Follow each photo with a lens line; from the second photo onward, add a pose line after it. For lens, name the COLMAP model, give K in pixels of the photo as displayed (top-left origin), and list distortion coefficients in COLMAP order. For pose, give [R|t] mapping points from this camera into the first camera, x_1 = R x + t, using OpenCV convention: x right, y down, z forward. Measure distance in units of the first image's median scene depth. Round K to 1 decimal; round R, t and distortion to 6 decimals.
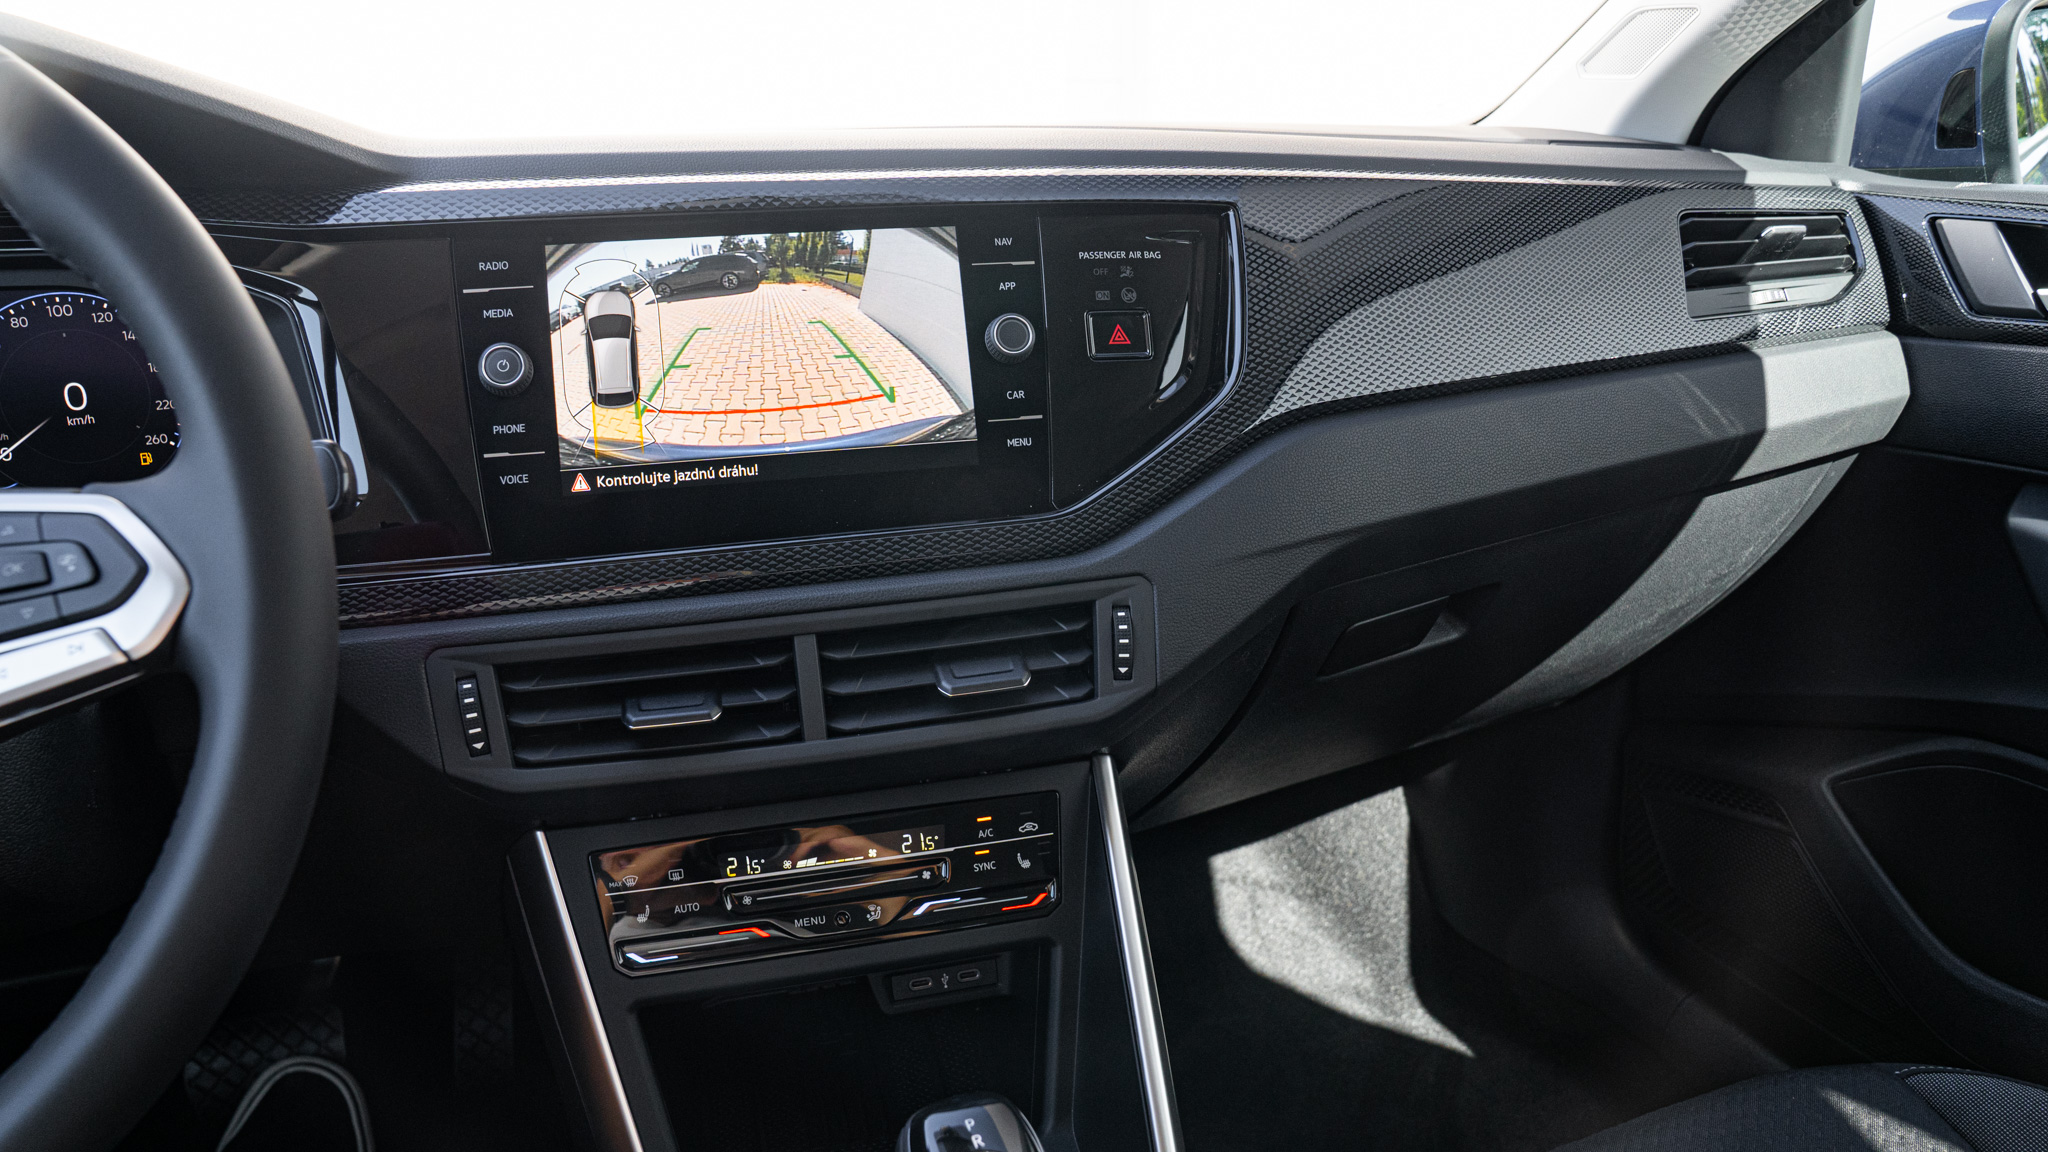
lens RADIAL K [[1419.7, 0, 1007.9], [0, 1419.7, 569.7], [0, 0, 1]] dist [-0.126383, 0.097774]
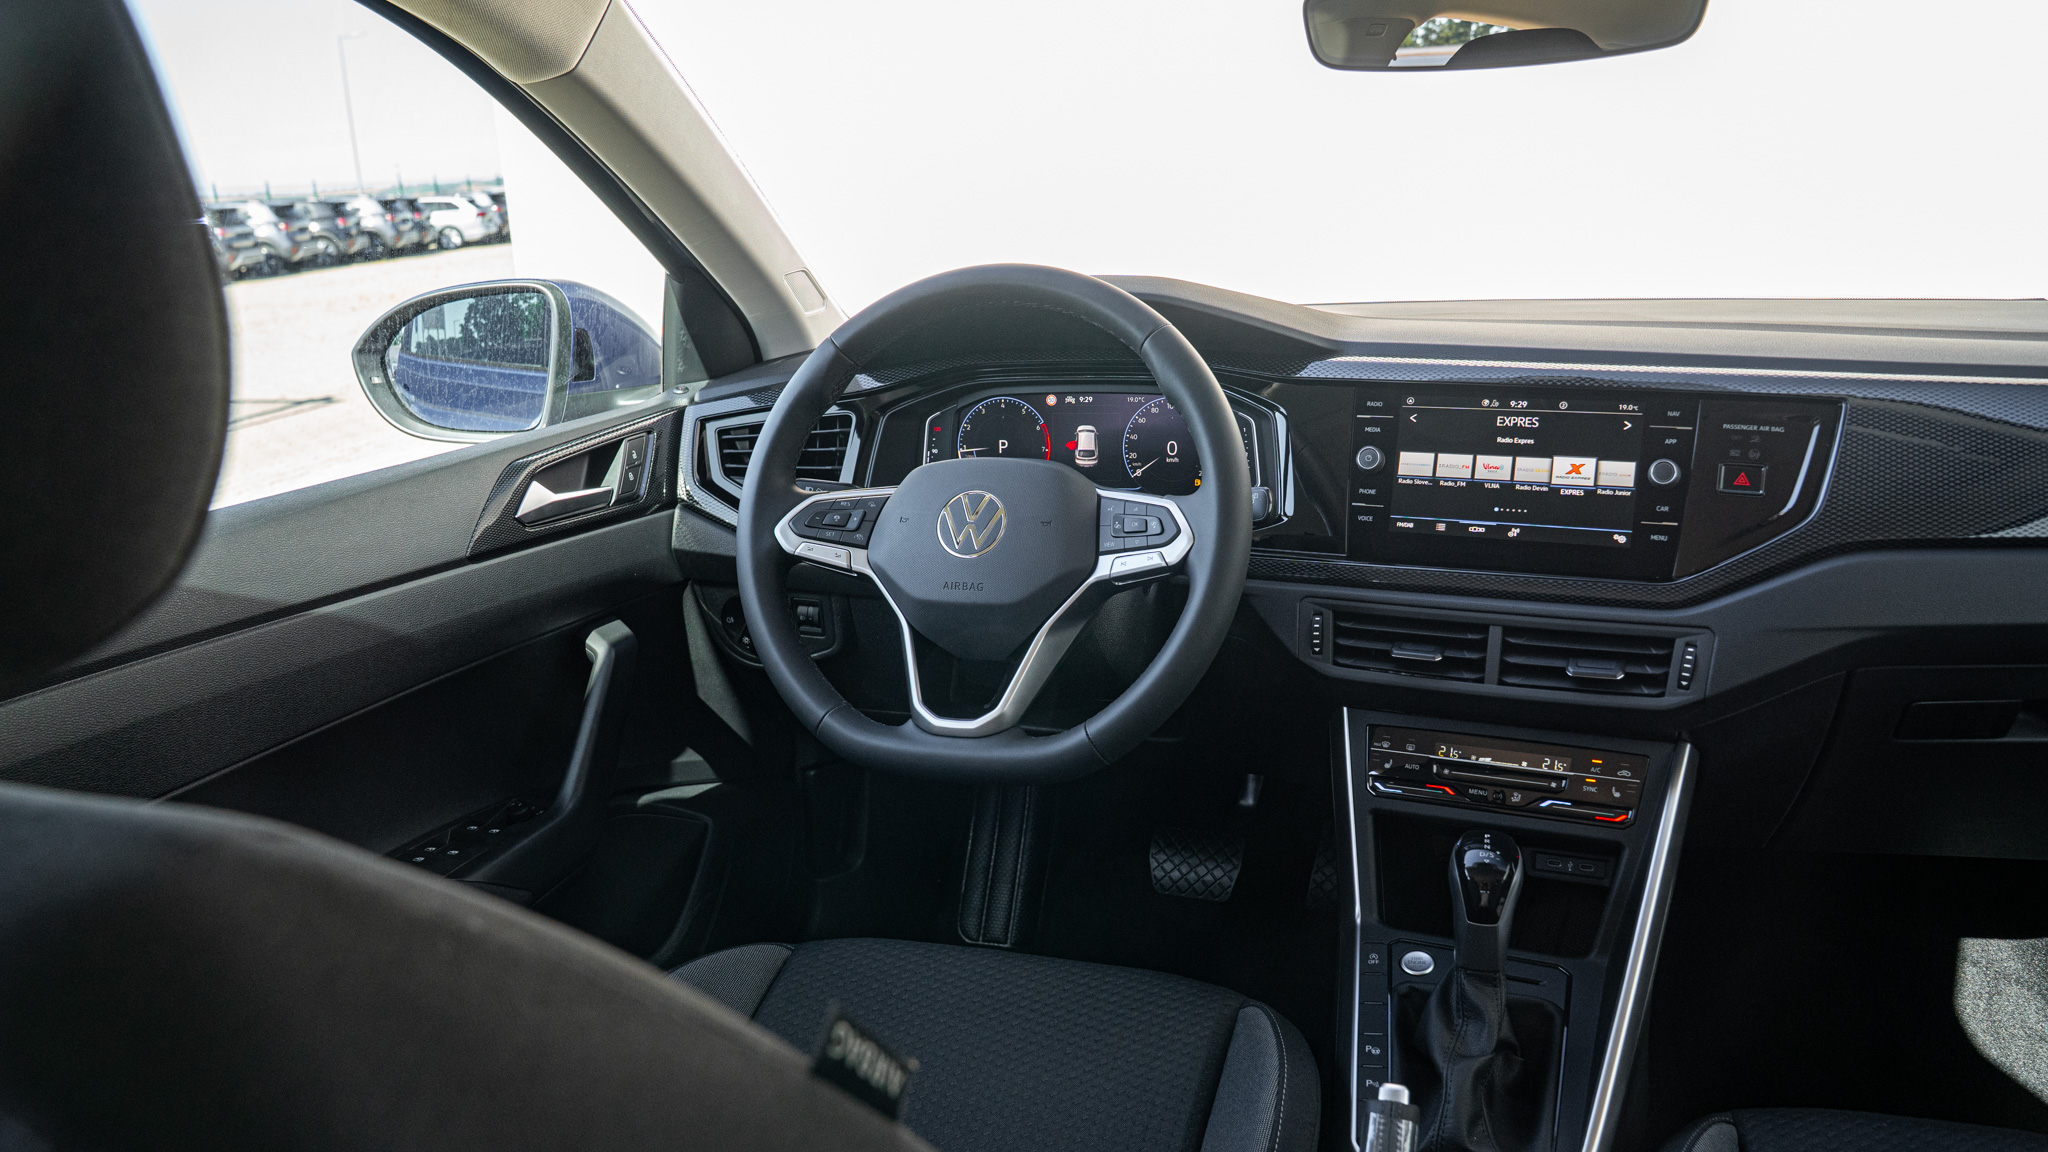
lens RADIAL K [[1419.7, 0, 1007.9], [0, 1419.7, 569.7], [0, 0, 1]] dist [-0.126383, 0.097774]
pose [[0.745941, 0.151061, -0.648654, 0.523553], [-0.171609, 0.984647, 0.031960, 0.025290], [0.643523, 0.087475, 0.760412, -0.736834]]
